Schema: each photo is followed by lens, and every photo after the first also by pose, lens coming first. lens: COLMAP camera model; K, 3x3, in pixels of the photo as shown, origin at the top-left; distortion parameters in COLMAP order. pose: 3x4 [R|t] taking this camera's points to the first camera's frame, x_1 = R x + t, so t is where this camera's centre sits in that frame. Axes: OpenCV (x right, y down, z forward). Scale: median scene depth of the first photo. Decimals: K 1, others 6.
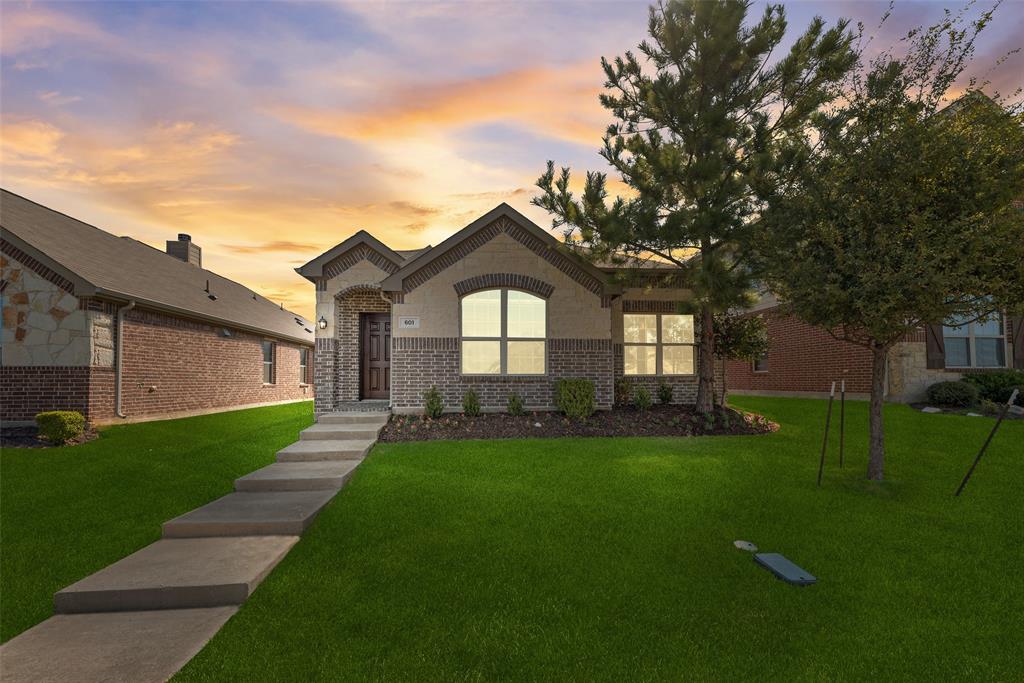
lens RADIAL K [[412.7, 0, 514.2], [0, 412.7, 346.7], [0, 0, 1]] dist [-0.000916, -0.000046]
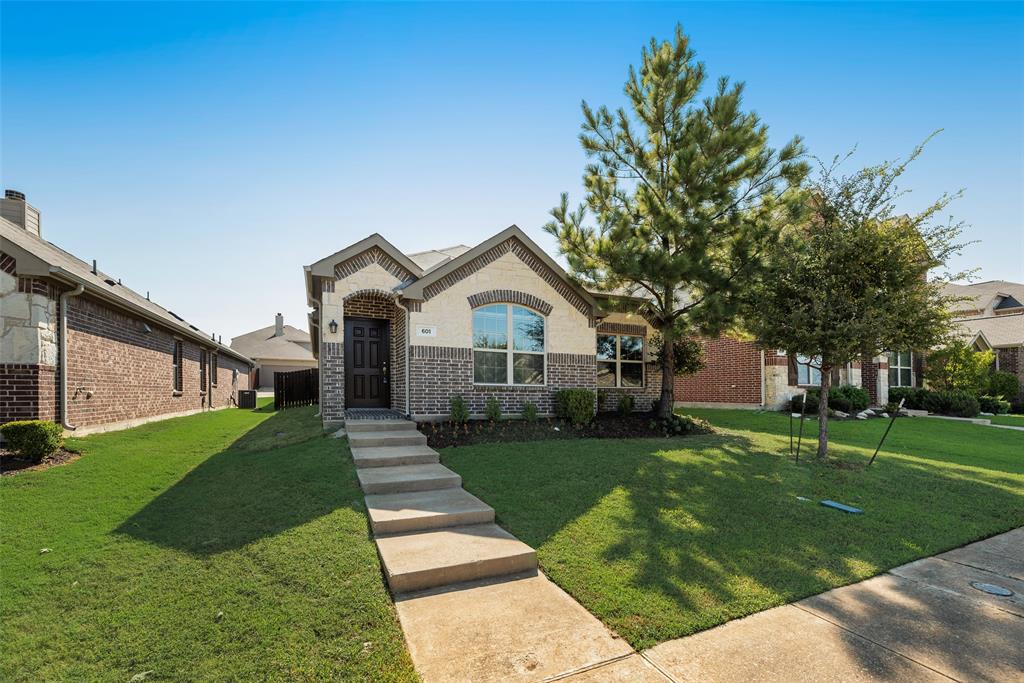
lens RADIAL K [[422.7, 0, 511.1], [0, 422.7, 364.6], [0, 0, 1]] dist [-0.001642, -0.000335]
pose [[0.948033, 0.032109, 0.316547, -0.375267], [-0.037448, 0.999240, 0.010797, 0.004048], [-0.315960, -0.022090, 0.948515, -0.048807]]
